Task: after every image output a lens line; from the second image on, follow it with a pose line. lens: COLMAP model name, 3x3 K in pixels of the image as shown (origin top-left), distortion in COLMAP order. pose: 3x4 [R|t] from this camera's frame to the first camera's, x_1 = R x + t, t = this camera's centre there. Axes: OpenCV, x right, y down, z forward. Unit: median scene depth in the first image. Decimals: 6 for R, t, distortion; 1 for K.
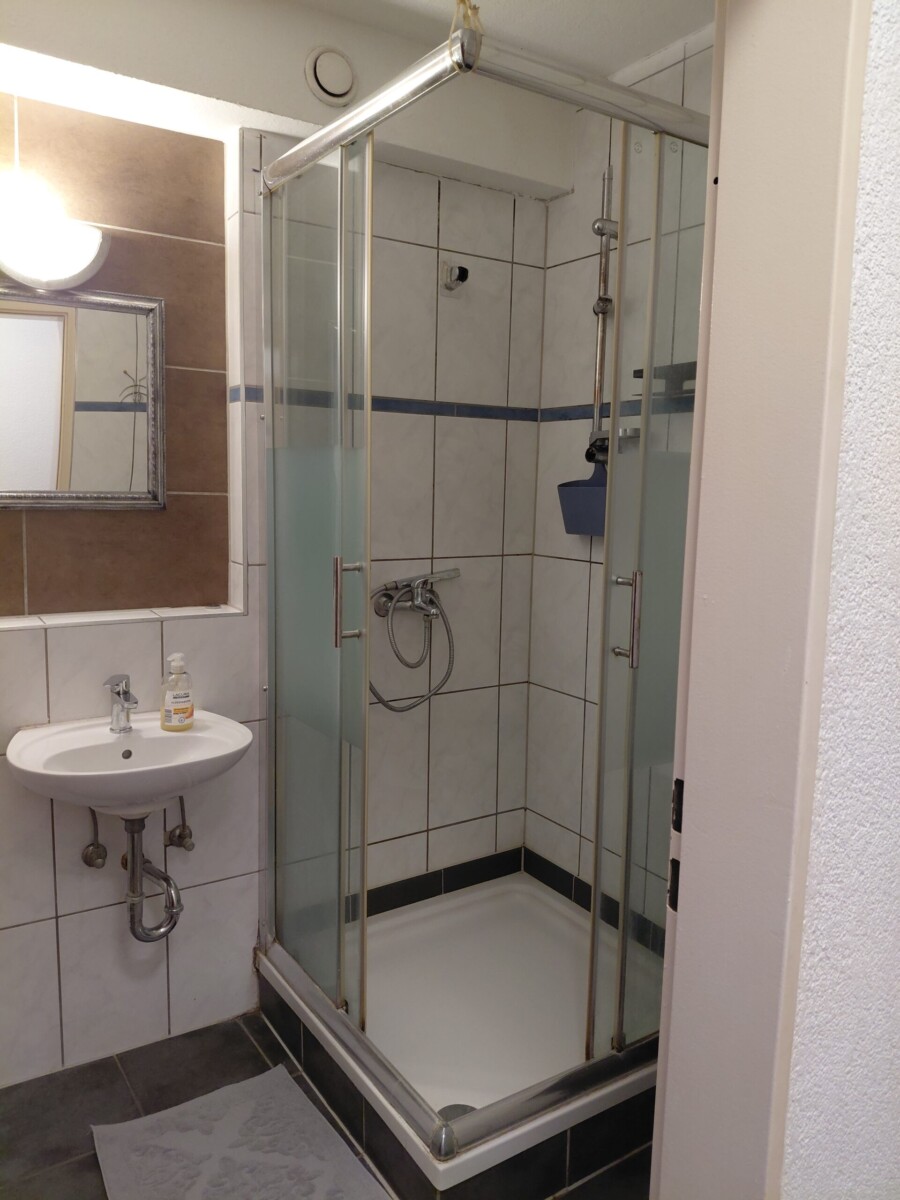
lens RADIAL K [[887.8, 0, 451.3], [0, 887.8, 591.6], [0, 0, 1]] dist [0.125023, -0.250114]
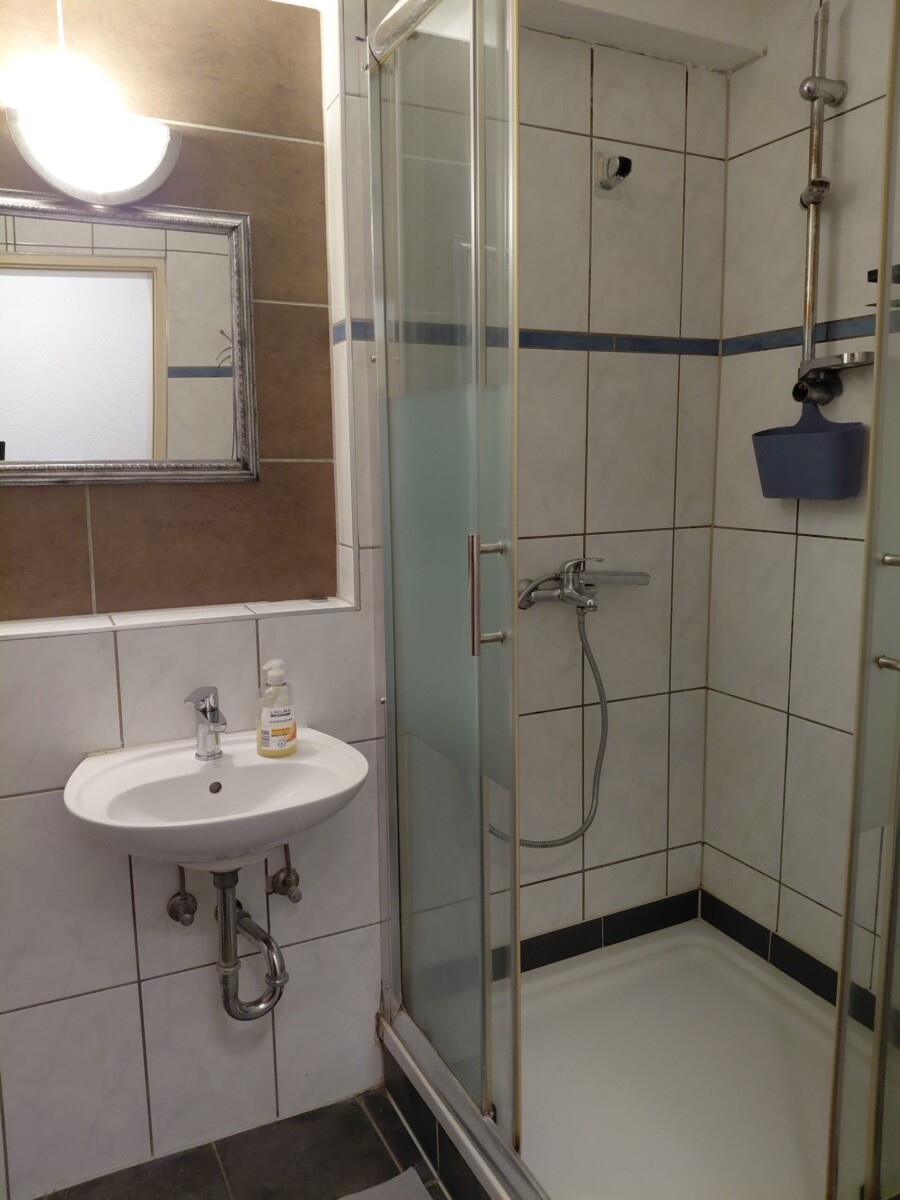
lens RADIAL K [[887.8, 0, 451.3], [0, 887.8, 591.6], [0, 0, 1]] dist [0.125023, -0.250114]
pose [[0.991522, -0.013559, -0.129227, -0.044326], [0.016509, 0.999626, 0.021787, -0.006638], [0.128883, -0.023736, 0.991376, 0.225526]]
